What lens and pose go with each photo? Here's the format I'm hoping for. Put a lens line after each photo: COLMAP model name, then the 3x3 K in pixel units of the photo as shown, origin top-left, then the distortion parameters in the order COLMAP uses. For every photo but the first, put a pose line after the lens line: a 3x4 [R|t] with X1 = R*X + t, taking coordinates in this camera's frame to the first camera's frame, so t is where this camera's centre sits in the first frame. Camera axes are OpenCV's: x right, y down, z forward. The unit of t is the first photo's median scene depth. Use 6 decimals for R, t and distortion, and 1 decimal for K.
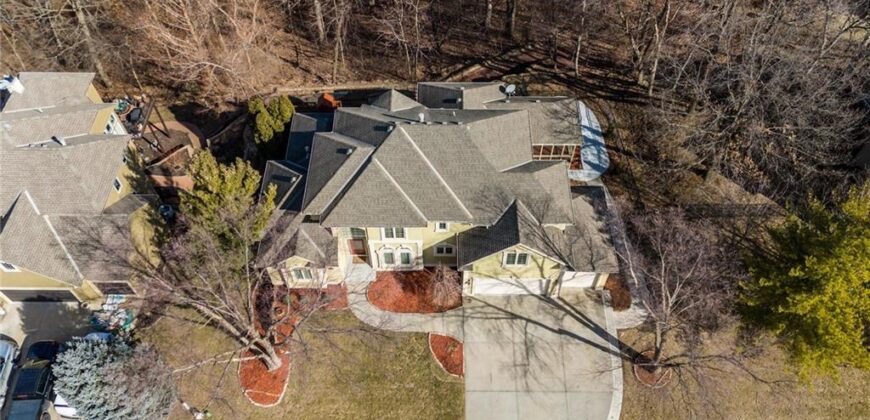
lens RADIAL K [[637.9, 0, 433.8], [0, 637.9, 209.4], [0, 0, 1]] dist [0.067248, -0.056213]
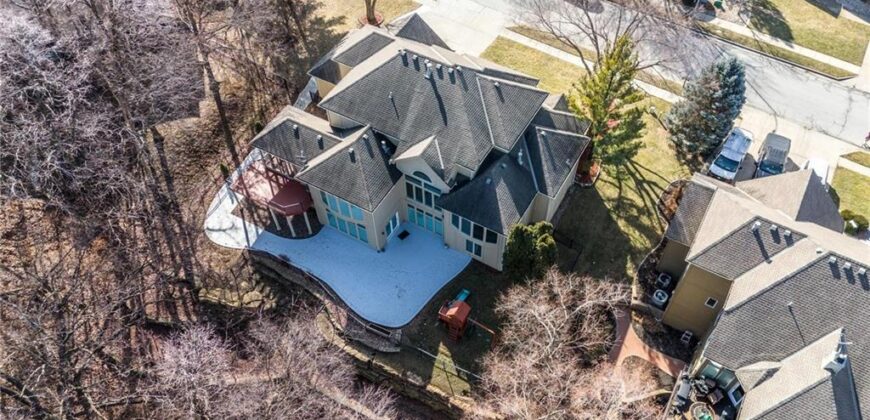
lens RADIAL K [[637.9, 0, 440.4], [0, 637.9, 215.8], [0, 0, 1]] dist [0.067248, -0.056213]
pose [[-0.869865, -0.383326, 0.310476, -0.462791], [0.415108, -0.228799, 0.880532, -1.127895], [-0.266495, 0.894825, 0.358146, 0.777796]]
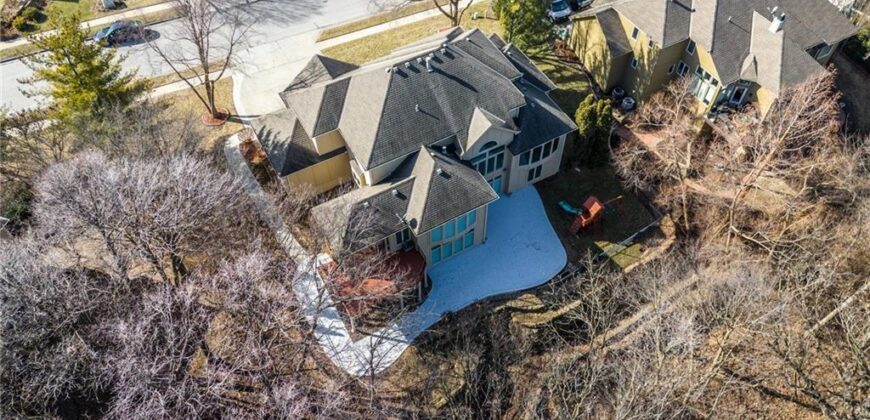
lens RADIAL K [[637.9, 0, 439.9], [0, 637.9, 214.8], [0, 0, 1]] dist [0.067248, -0.056213]
pose [[-0.867416, 0.406098, -0.287531, 0.384542], [-0.398361, -0.220509, 0.890328, -1.173213], [0.298157, 0.886826, 0.353047, 0.796666]]
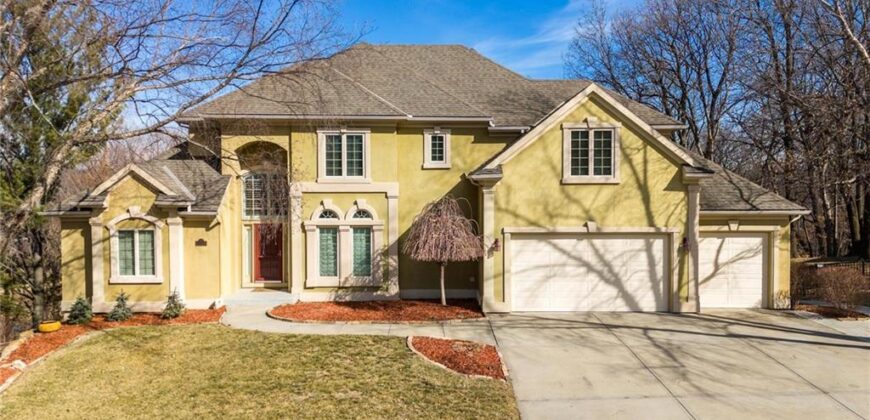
lens RADIAL K [[637.9, 0, 431.1], [0, 637.9, 209.1], [0, 0, 1]] dist [0.067248, -0.056213]
pose [[0.999814, 0.002318, 0.019136, -0.000935], [0.013766, 0.609027, -0.793030, 0.454452], [-0.013492, 0.793146, 0.608882, 0.682910]]
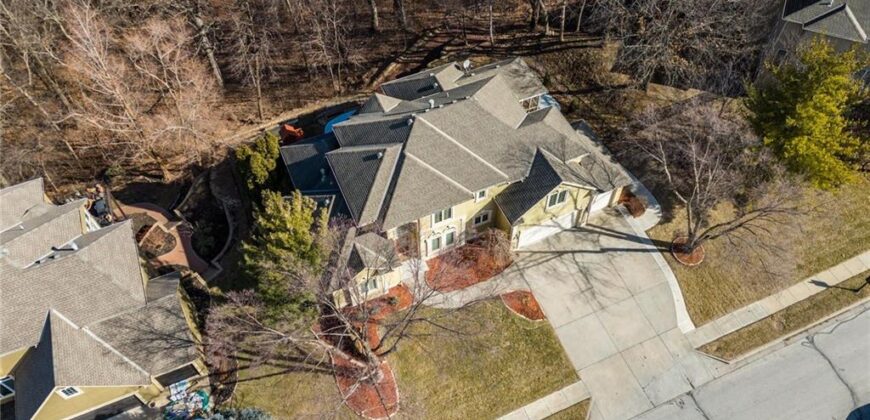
lens RADIAL K [[637.9, 0, 431.4], [0, 637.9, 207.1], [0, 0, 1]] dist [0.067248, -0.056213]
pose [[0.912720, -0.331762, 0.238487, -0.311671], [0.338106, 0.940988, 0.015042, 0.001527], [-0.229404, 0.066905, 0.971029, -0.019615]]
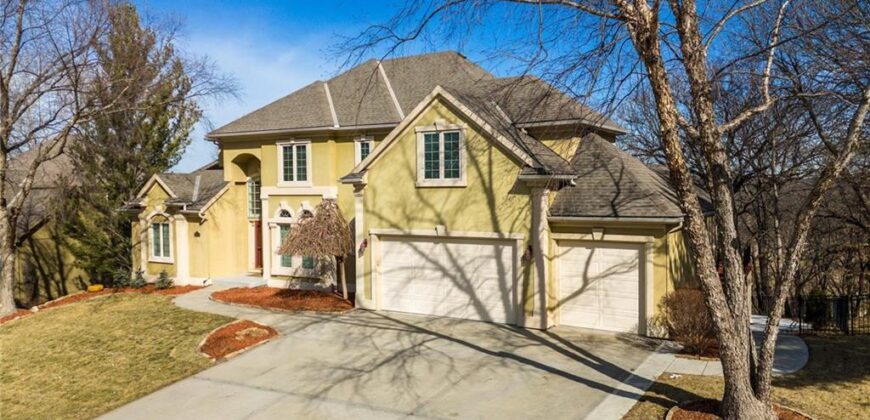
lens RADIAL K [[637.9, 0, 438.4], [0, 637.9, 201.9], [0, 0, 1]] dist [0.067248, -0.056213]
pose [[0.860405, 0.008674, -0.509537, 0.346799], [-0.413014, 0.597590, -0.687244, 0.398193], [0.298534, 0.801755, 0.517752, 0.720906]]
